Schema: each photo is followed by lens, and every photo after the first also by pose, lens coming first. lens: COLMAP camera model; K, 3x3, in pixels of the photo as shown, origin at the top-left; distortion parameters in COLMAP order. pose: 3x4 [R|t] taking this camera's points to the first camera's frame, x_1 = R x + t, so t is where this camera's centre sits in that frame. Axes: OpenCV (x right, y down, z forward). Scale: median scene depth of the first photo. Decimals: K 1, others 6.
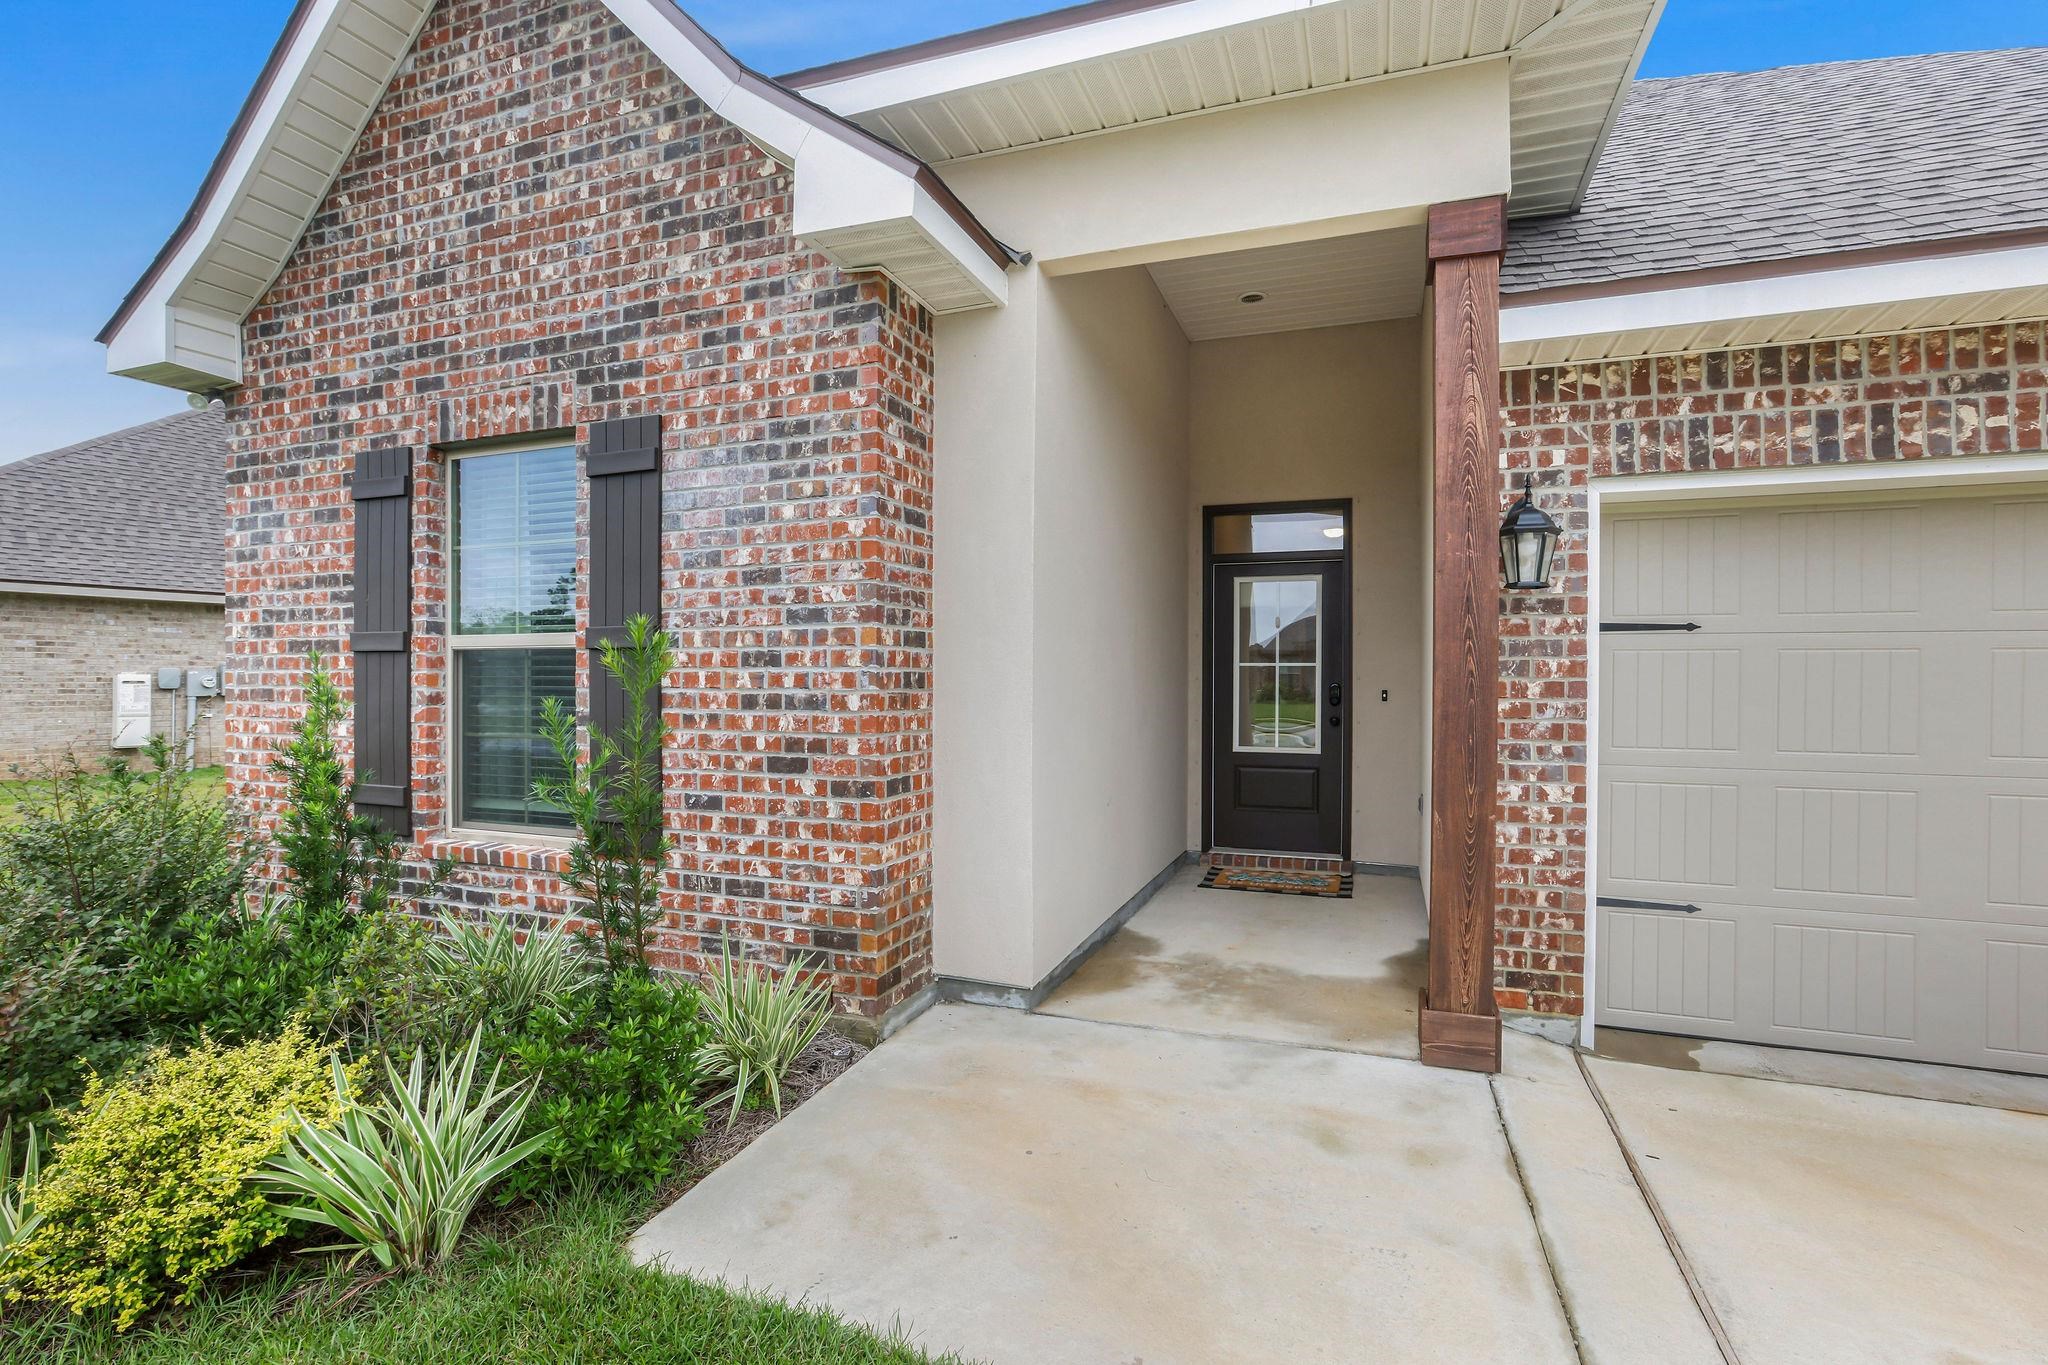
lens RADIAL K [[931.7, 0, 1041.1], [0, 931.7, 686.6], [0, 0, 1]] dist [-0.033371, 0.005884]
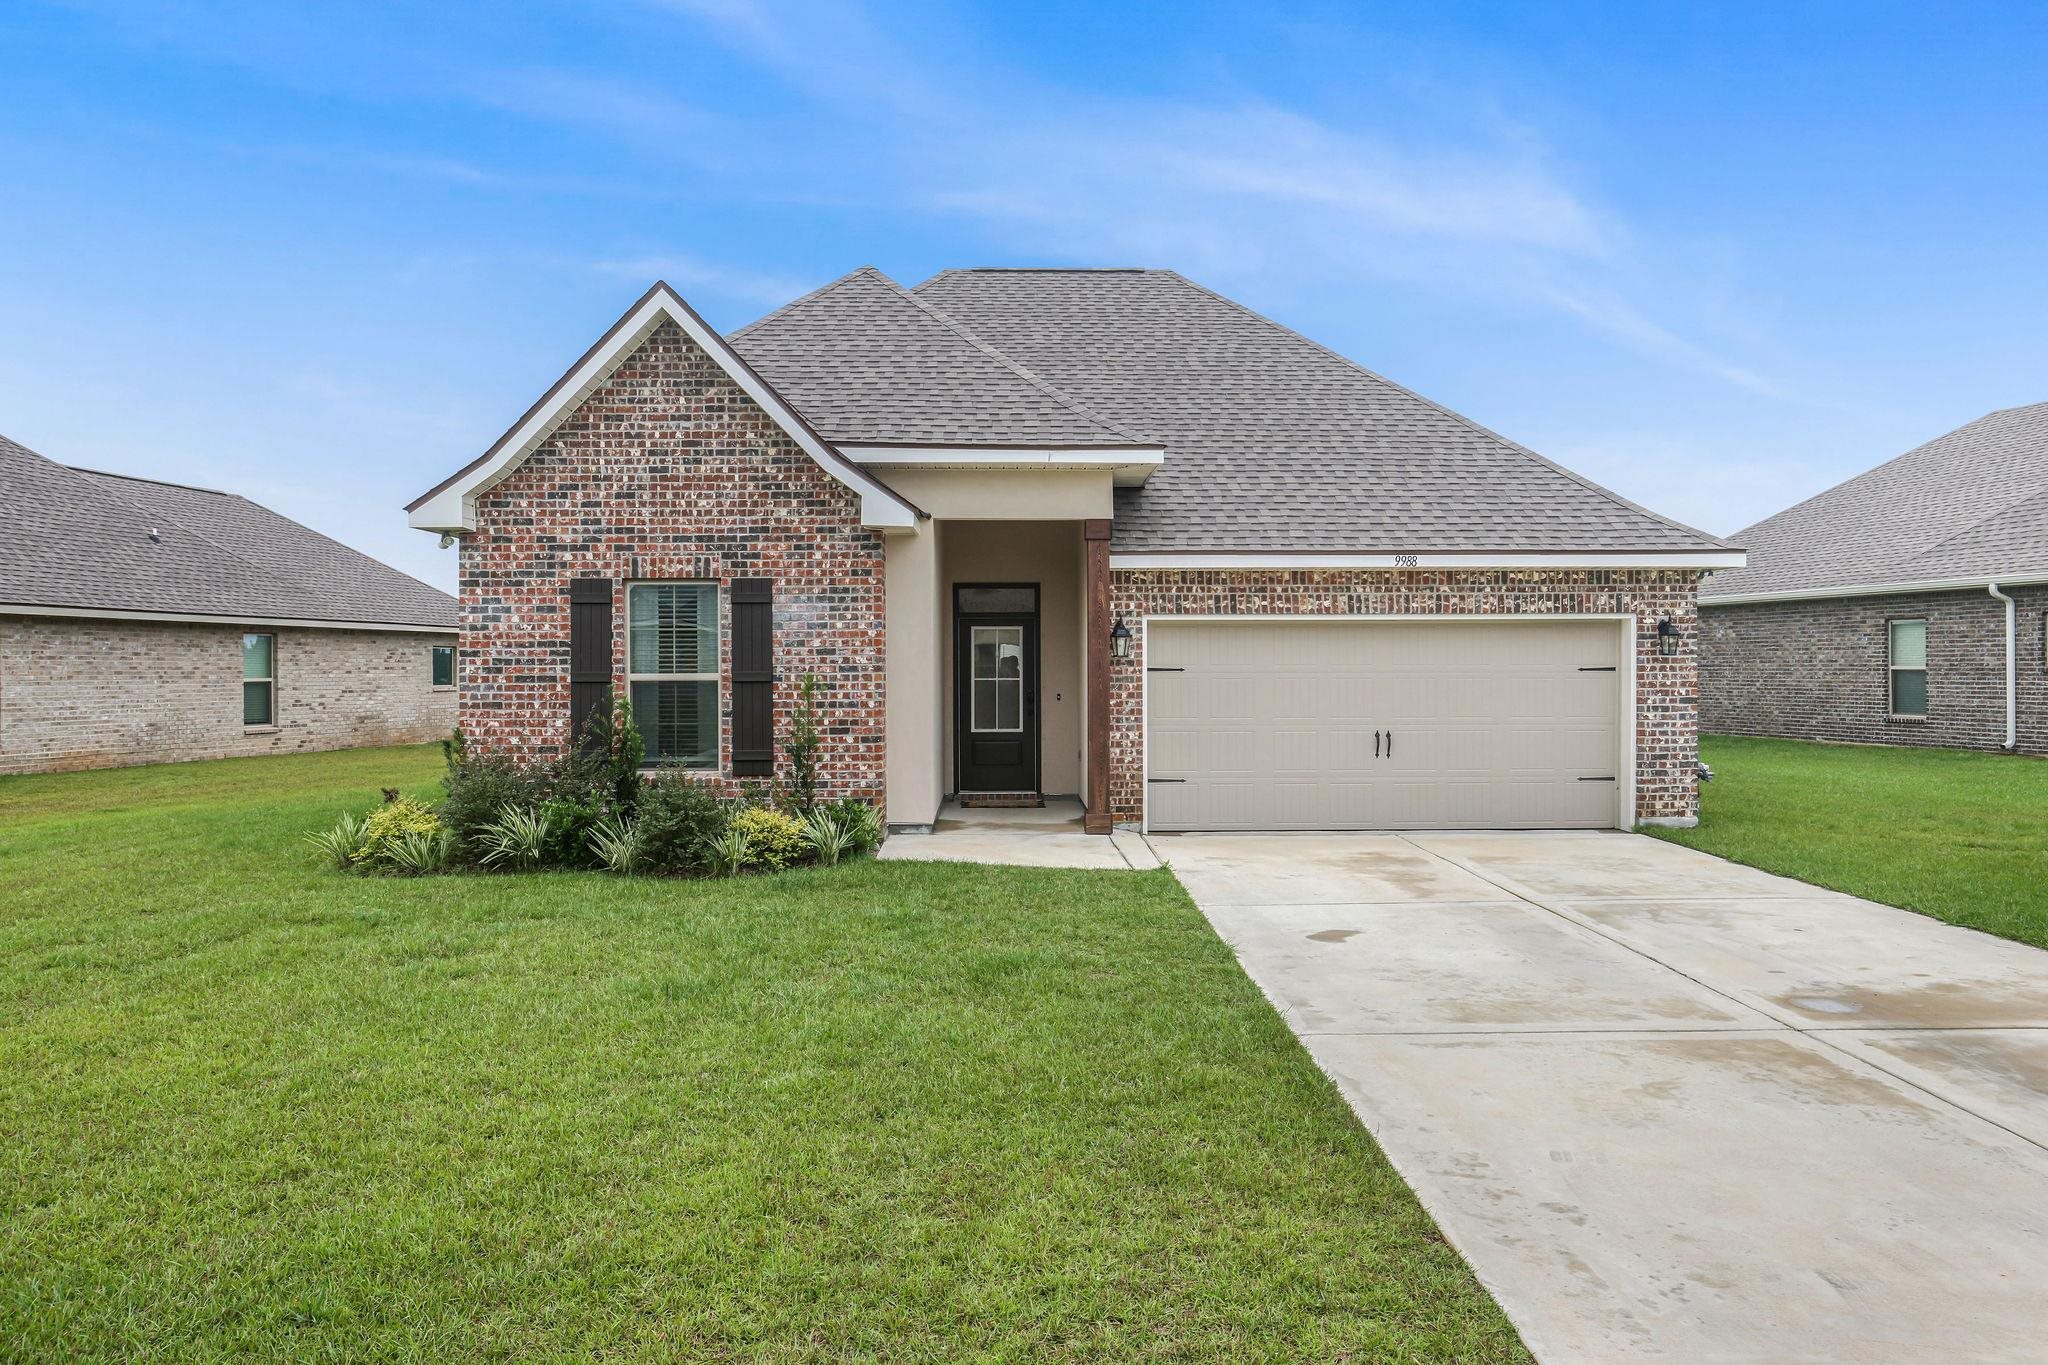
lens RADIAL K [[1530.8, 0, 1012.1], [0, 1530.8, 667.9], [0, 0, 1]] dist [-0.132630, -0.000725]
pose [[0.934280, -0.007014, 0.356471, -1.229757], [0.009280, 0.999946, -0.004647, -0.053854], [-0.356420, 0.007650, 0.934295, -2.767503]]
